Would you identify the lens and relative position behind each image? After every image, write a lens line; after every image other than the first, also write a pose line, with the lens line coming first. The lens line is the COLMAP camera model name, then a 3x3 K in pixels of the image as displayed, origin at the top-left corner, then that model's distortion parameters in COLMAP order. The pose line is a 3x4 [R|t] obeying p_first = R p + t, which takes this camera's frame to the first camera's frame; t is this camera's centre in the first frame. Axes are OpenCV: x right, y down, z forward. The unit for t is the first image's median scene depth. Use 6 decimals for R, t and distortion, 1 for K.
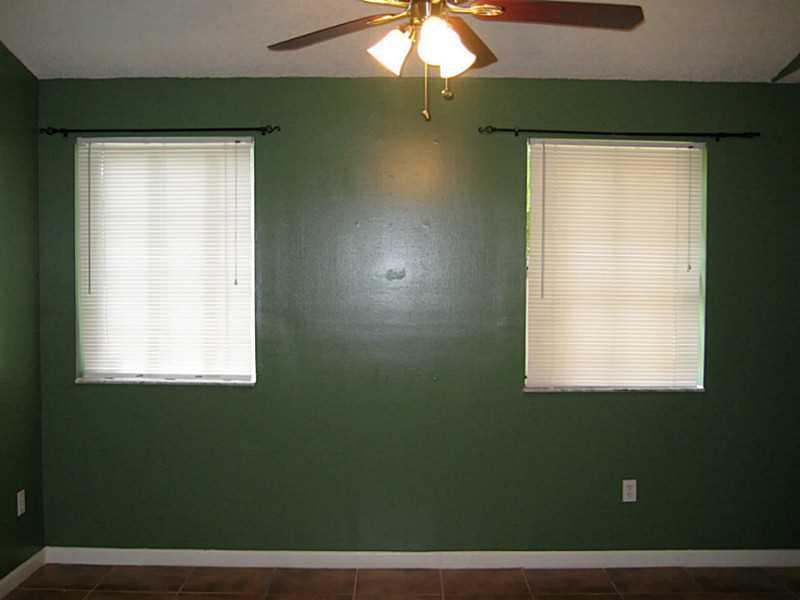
lens RADIAL K [[840.6, 0, 397.9], [0, 840.6, 304.4], [0, 0, 1]] dist [-0.152951, 0.194899]
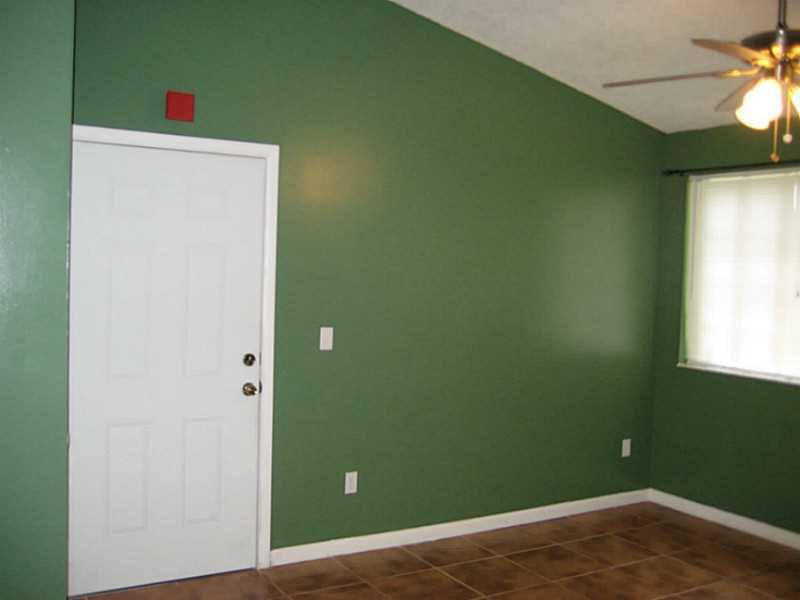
lens RADIAL K [[840.6, 0, 397.9], [0, 840.6, 304.4], [0, 0, 1]] dist [-0.152951, 0.194899]
pose [[0.499981, 0.067903, -0.863370, 0.500499], [-0.071873, 0.996736, 0.036771, -0.017770], [0.863049, 0.043668, 0.503230, -0.030402]]
